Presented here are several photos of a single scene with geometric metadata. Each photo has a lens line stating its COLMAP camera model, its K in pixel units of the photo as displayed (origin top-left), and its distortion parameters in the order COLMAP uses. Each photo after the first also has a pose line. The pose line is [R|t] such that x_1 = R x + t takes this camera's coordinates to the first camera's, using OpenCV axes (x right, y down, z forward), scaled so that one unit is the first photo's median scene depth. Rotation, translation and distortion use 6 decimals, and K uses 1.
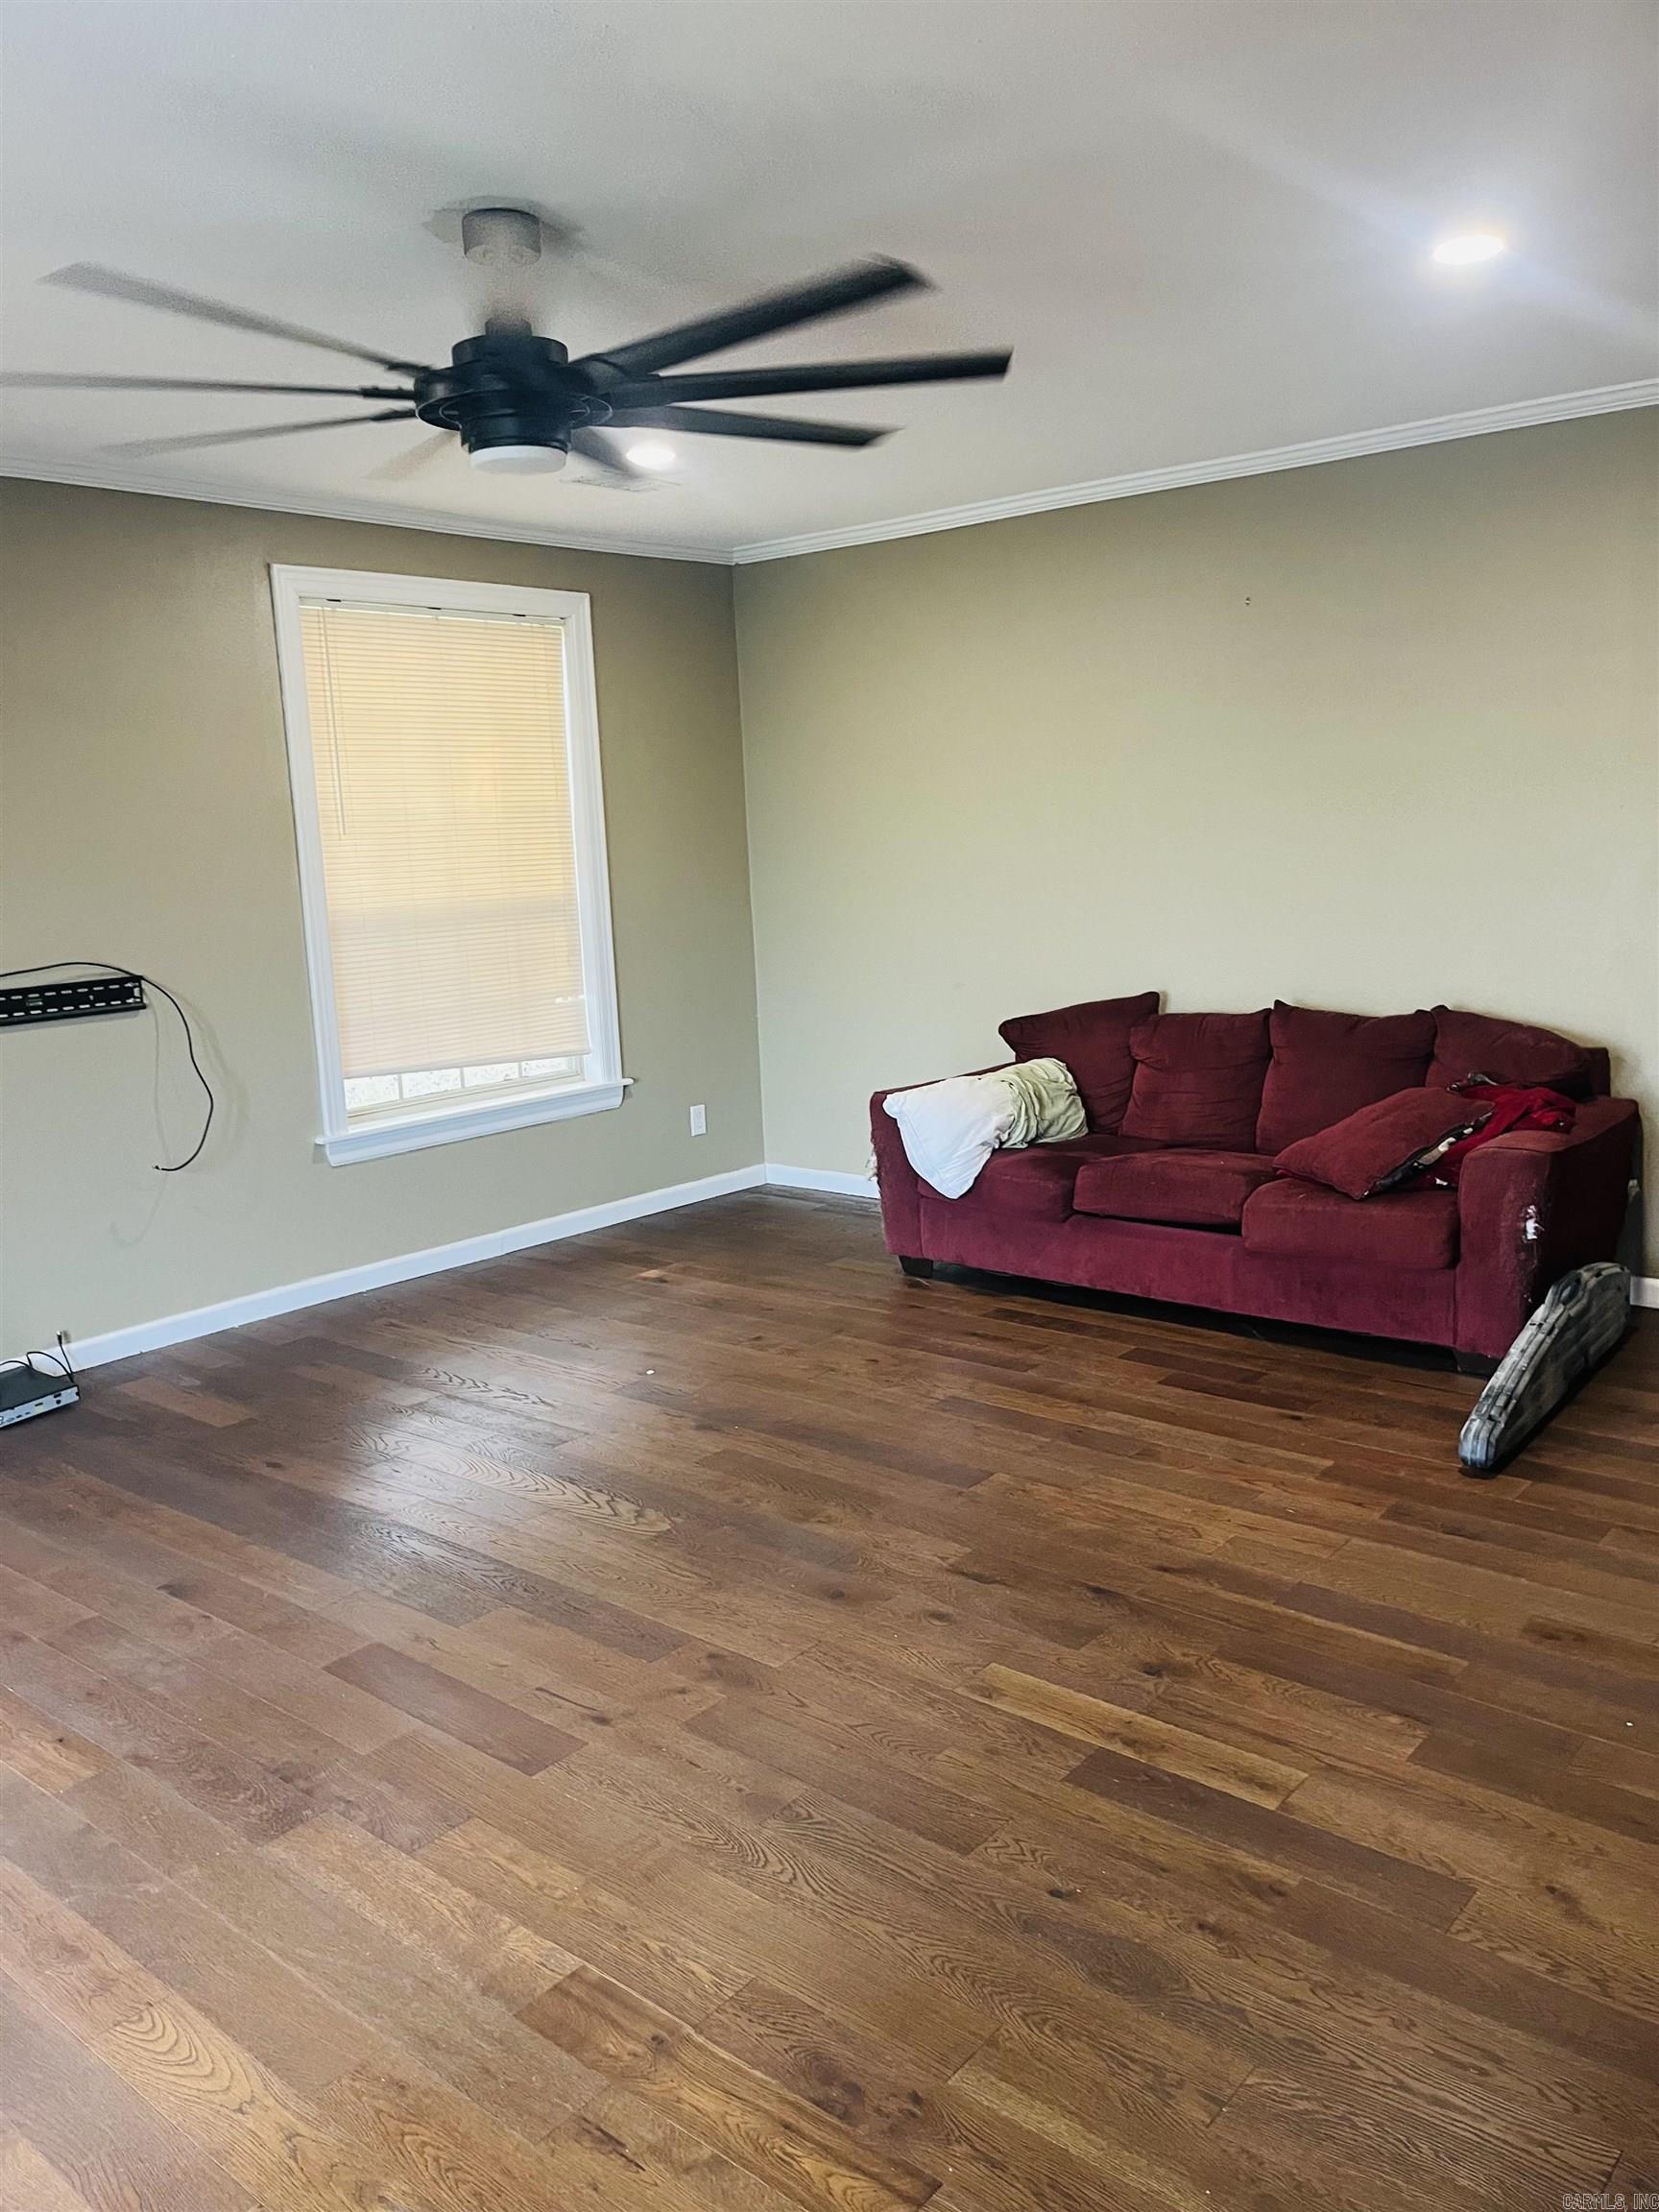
lens RADIAL K [[1679.3, 0, 830.6], [0, 1679.3, 1117.9], [0, 0, 1]] dist [0.057014, -0.090655]
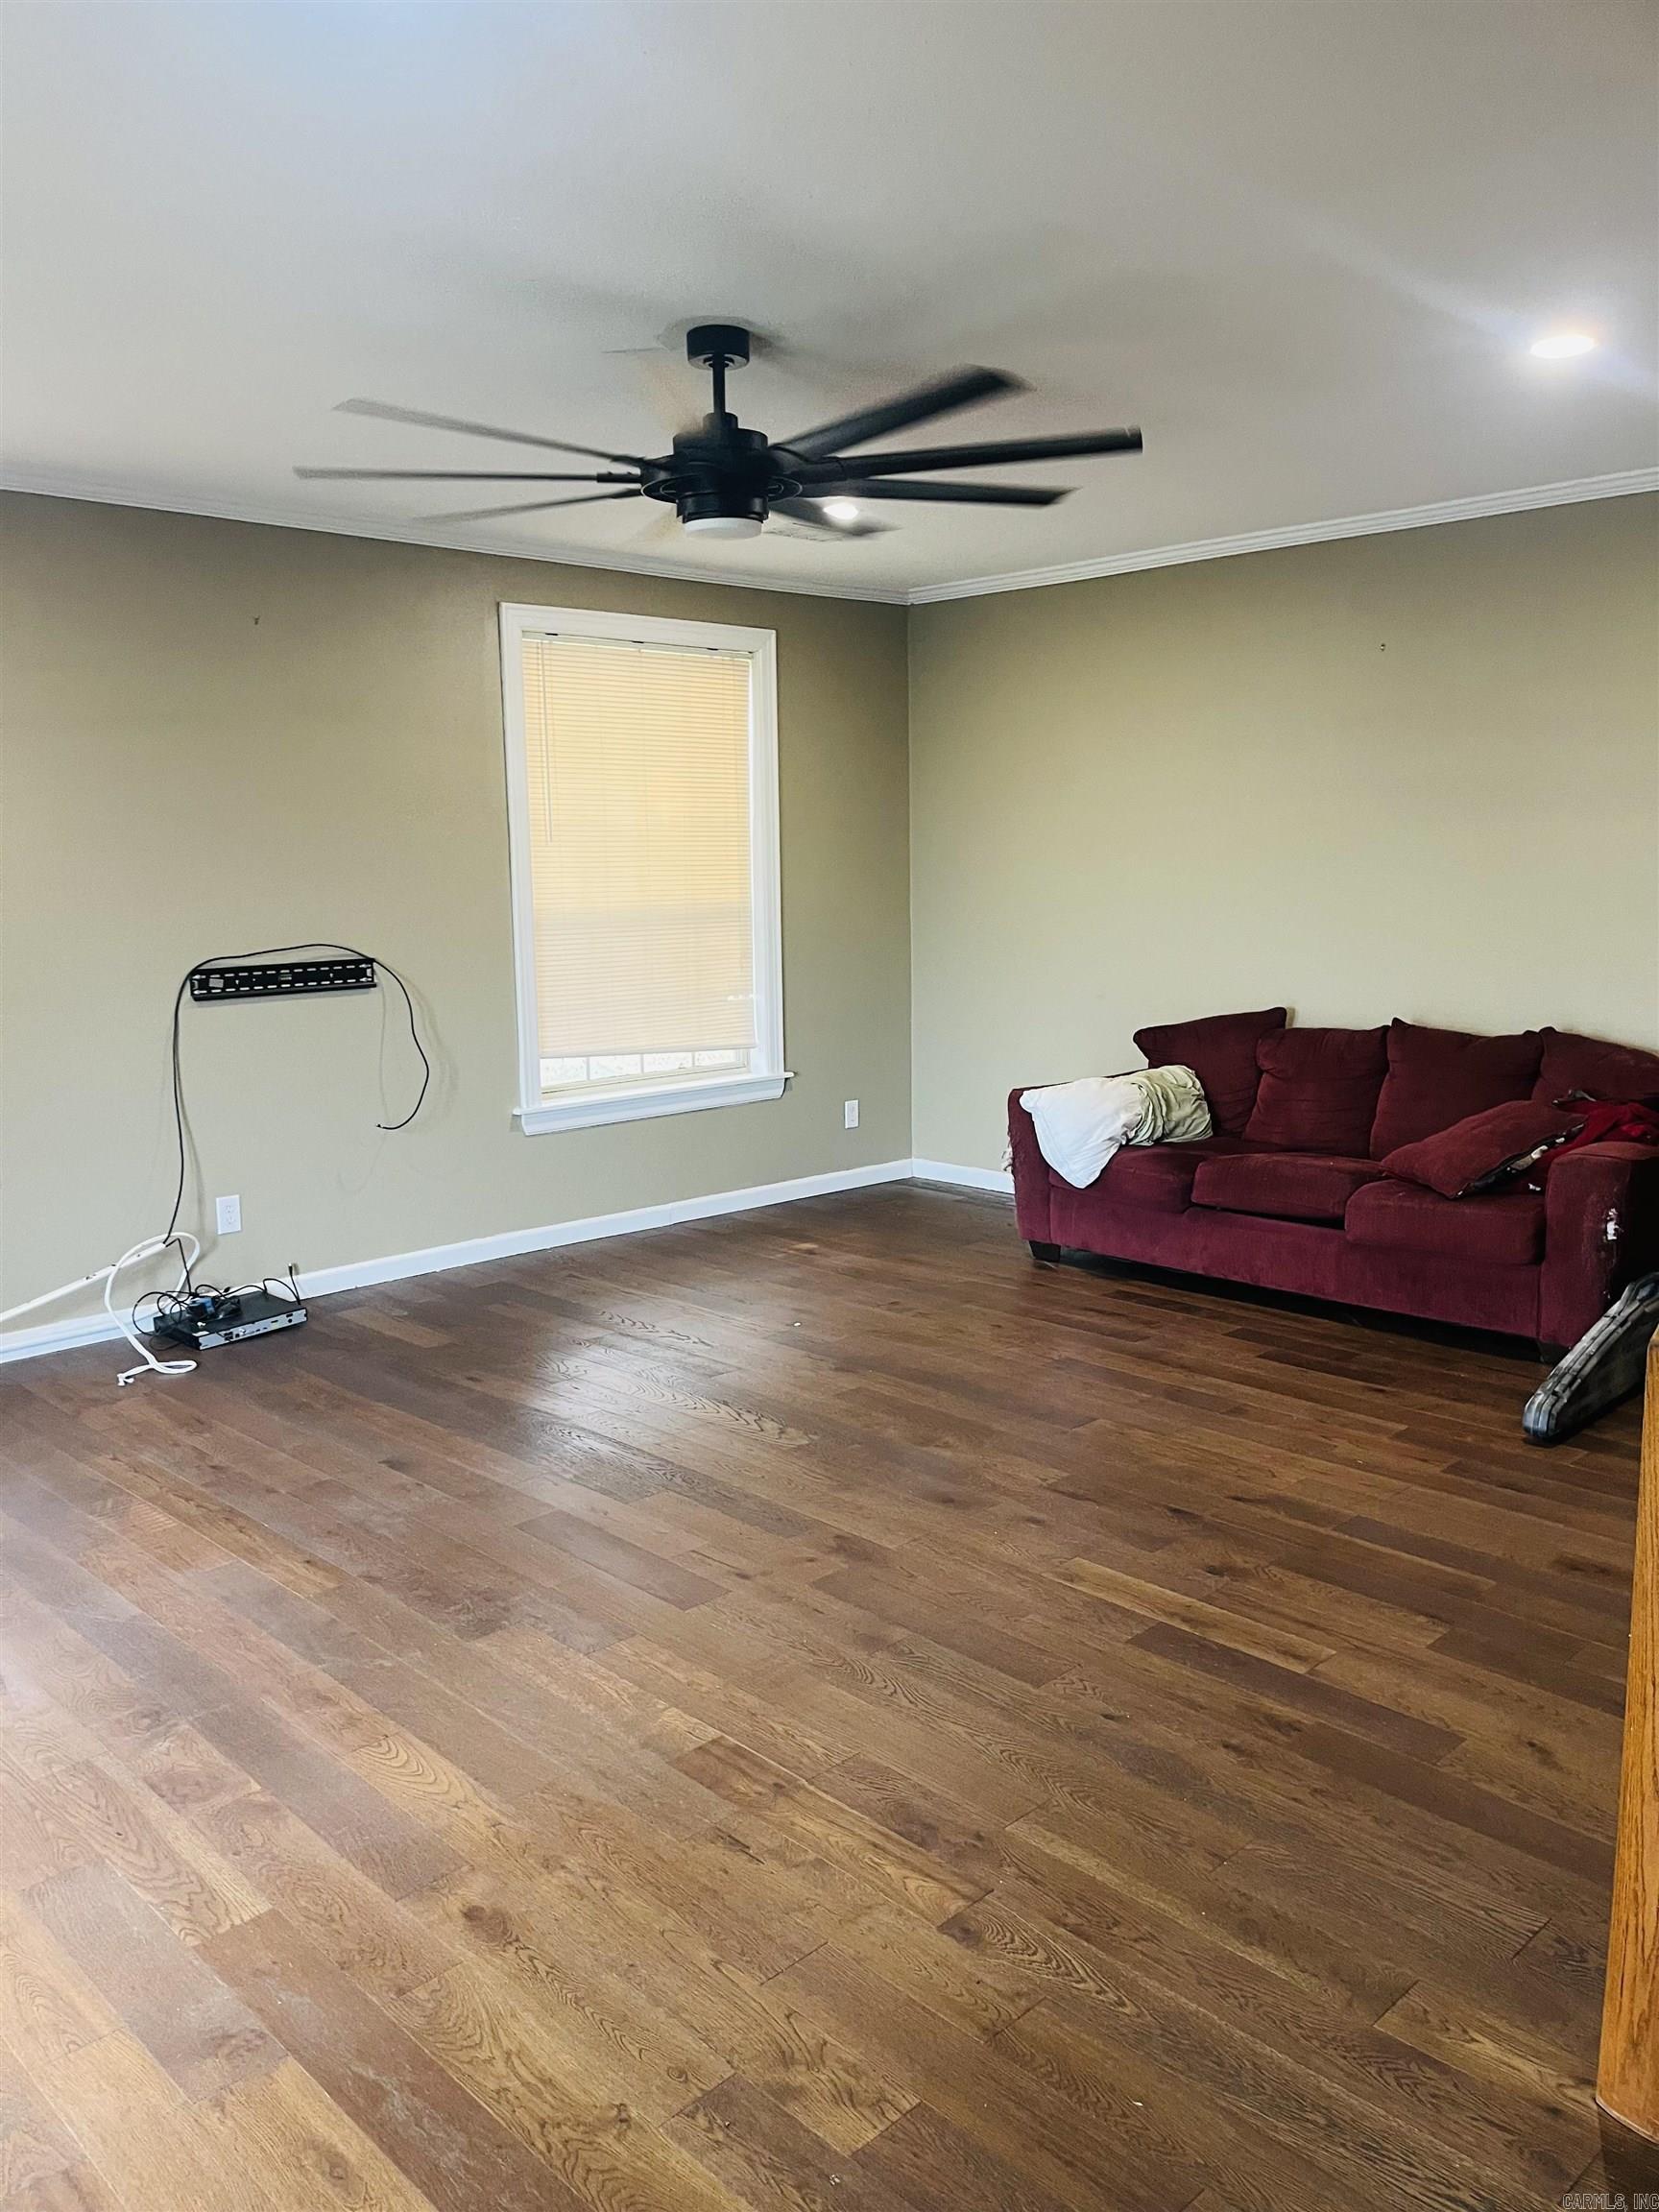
lens RADIAL K [[1679.3, 0, 824.9], [0, 1679.3, 1108.5], [0, 0, 1]] dist [0.057014, -0.090655]
pose [[0.994142, 0.042857, -0.099218, 0.019522], [-0.044825, 0.998838, -0.017689, 0.032356], [0.098345, 0.022033, 0.994908, -0.142280]]
